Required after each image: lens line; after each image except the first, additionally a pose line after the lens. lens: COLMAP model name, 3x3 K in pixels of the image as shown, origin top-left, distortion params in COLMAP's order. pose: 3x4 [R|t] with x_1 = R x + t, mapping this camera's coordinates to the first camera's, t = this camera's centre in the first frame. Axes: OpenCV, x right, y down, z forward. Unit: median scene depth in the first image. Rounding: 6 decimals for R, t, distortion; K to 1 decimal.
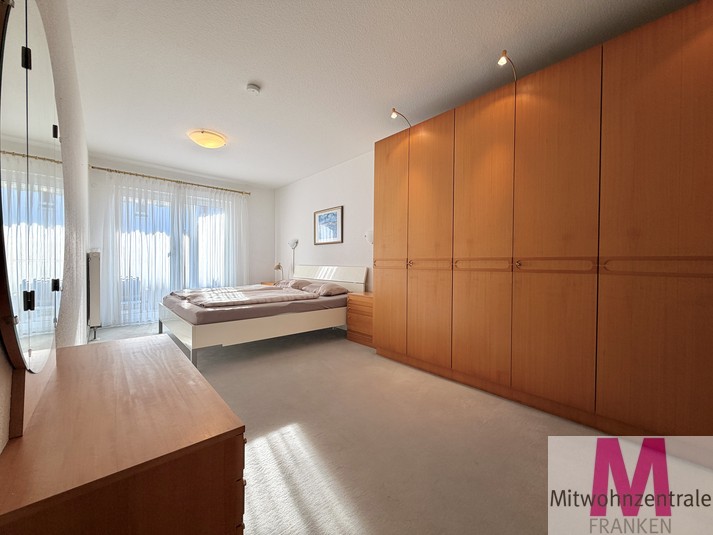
lens RADIAL K [[283.4, 0, 356.8], [0, 283.4, 267.3], [0, 0, 1]] dist [-0.000787, -0.000613]
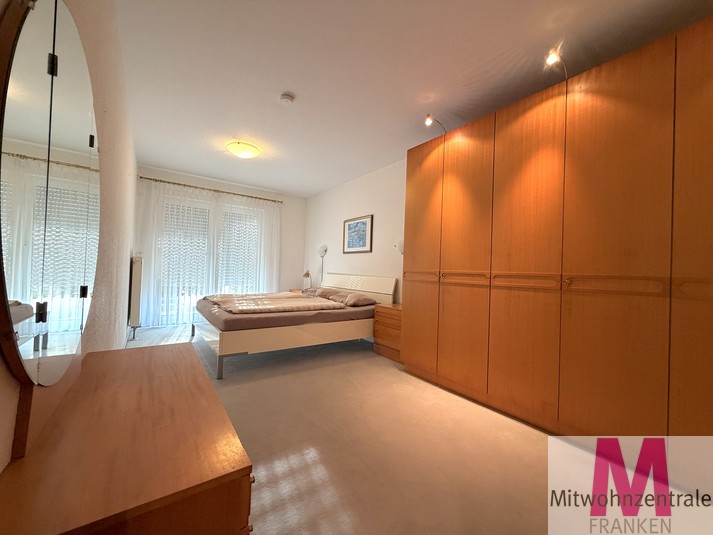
lens RADIAL K [[283.4, 0, 360.2], [0, 283.4, 267.1], [0, 0, 1]] dist [-0.000787, -0.000613]
pose [[0.995706, 0.024335, -0.089320, 0.000474], [-0.026963, 0.999235, -0.028338, -0.009350], [0.088562, 0.030625, 0.995600, 0.034068]]
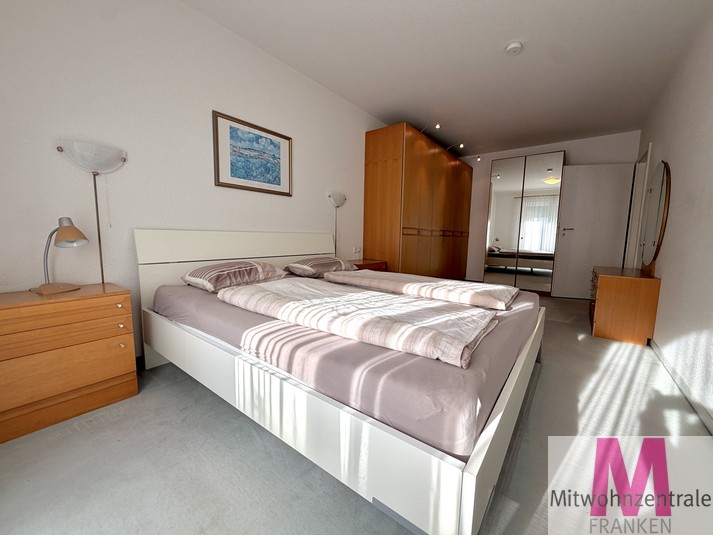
lens RADIAL K [[283.4, 0, 357.3], [0, 283.4, 264.9], [0, 0, 1]] dist [-0.000787, -0.000613]
pose [[-0.186056, -0.121358, 0.975016, -1.183863], [-0.011485, 0.992544, 0.121348, -0.014544], [-0.982472, 0.011380, -0.186063, 1.543236]]
